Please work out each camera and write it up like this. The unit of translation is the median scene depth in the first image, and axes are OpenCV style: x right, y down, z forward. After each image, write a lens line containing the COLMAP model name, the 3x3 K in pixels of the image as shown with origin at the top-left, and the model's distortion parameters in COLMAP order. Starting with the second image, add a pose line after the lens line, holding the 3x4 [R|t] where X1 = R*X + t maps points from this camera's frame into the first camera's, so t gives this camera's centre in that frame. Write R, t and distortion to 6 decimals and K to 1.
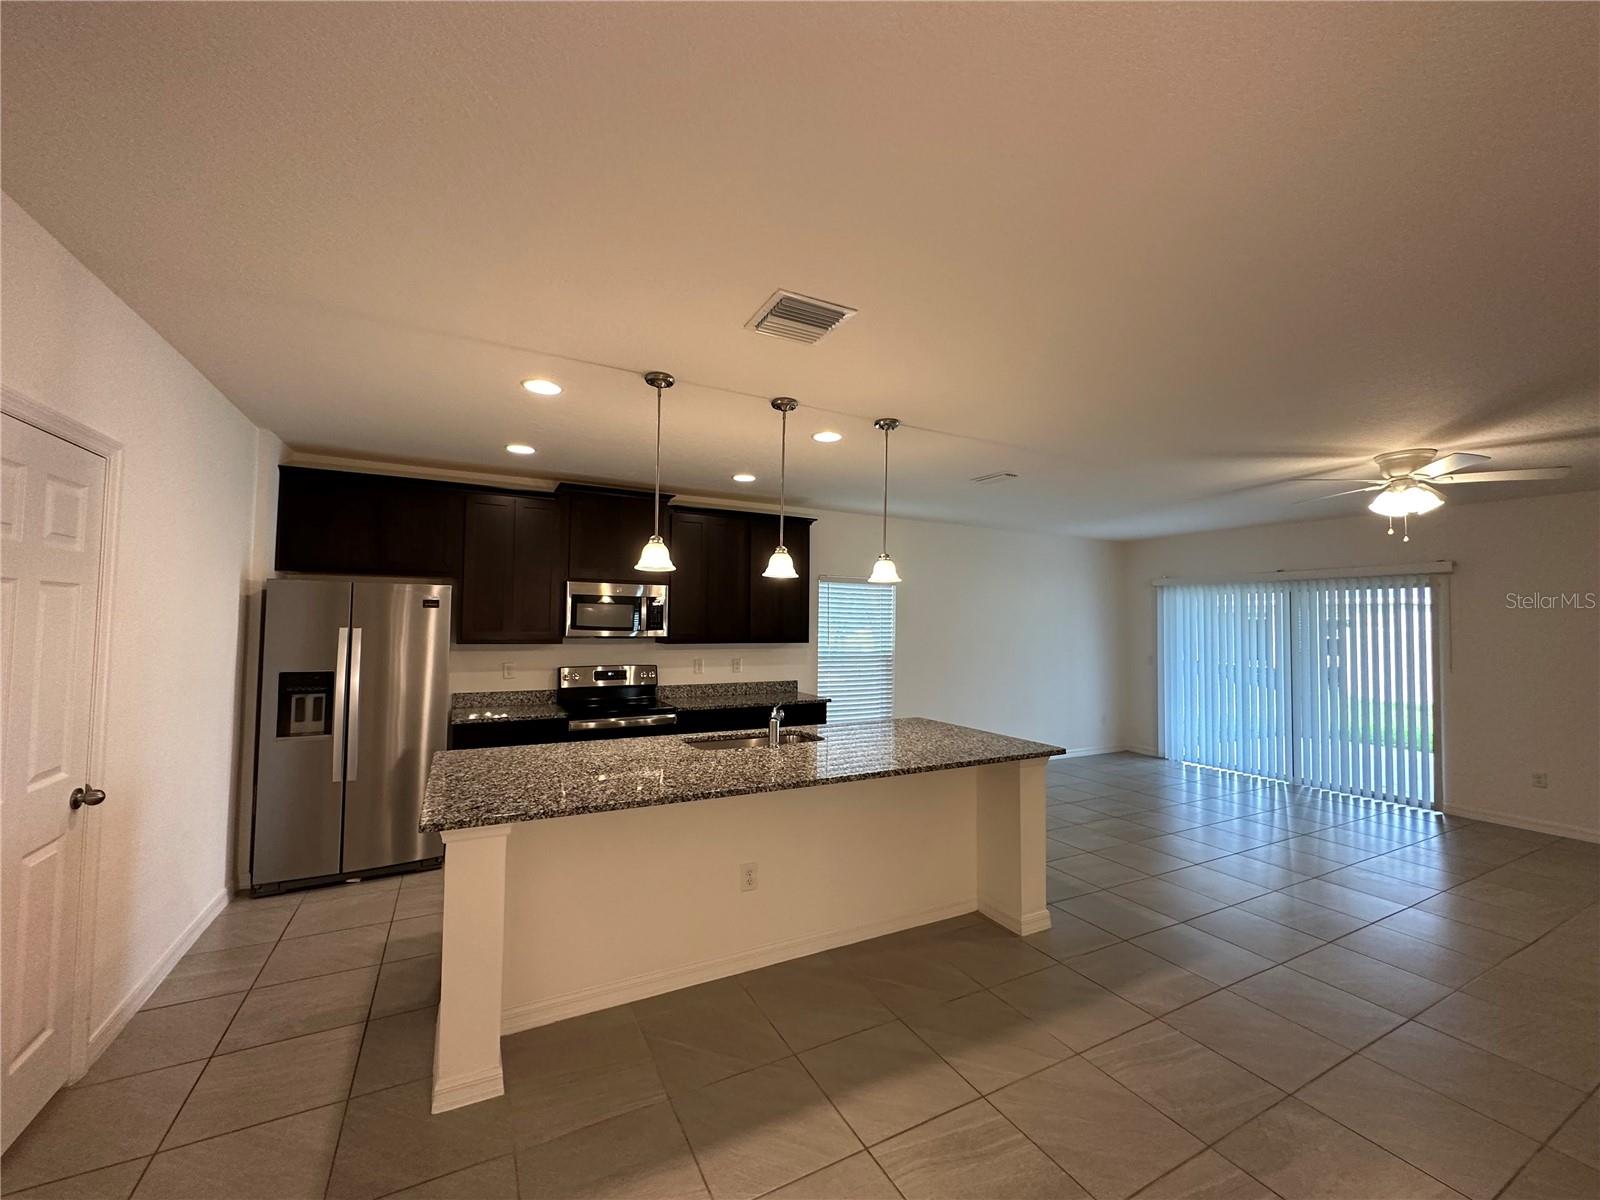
lens RADIAL K [[628.3, 0, 800.0], [0, 628.3, 600.0], [0, 0, 1]] dist [-0.000087, 0.000167]
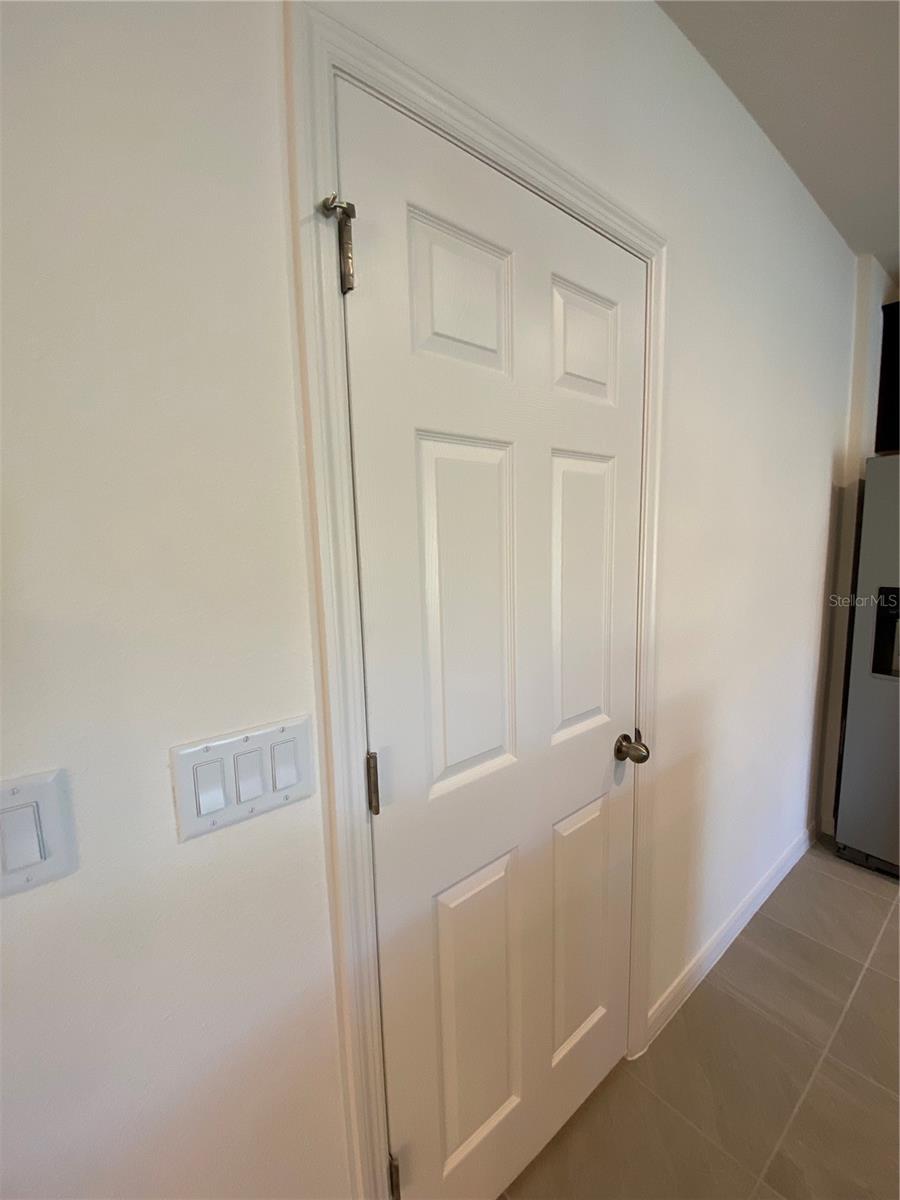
lens RADIAL K [[486.9, 0, 454.8], [0, 486.9, 603.1], [0, 0, 1]] dist [-0.010965, -0.000309]
pose [[0.185587, 0.105361, -0.976963, -0.366392], [0.068892, 0.990393, 0.119896, 0.034526], [0.980210, -0.089556, 0.176546, 0.411610]]
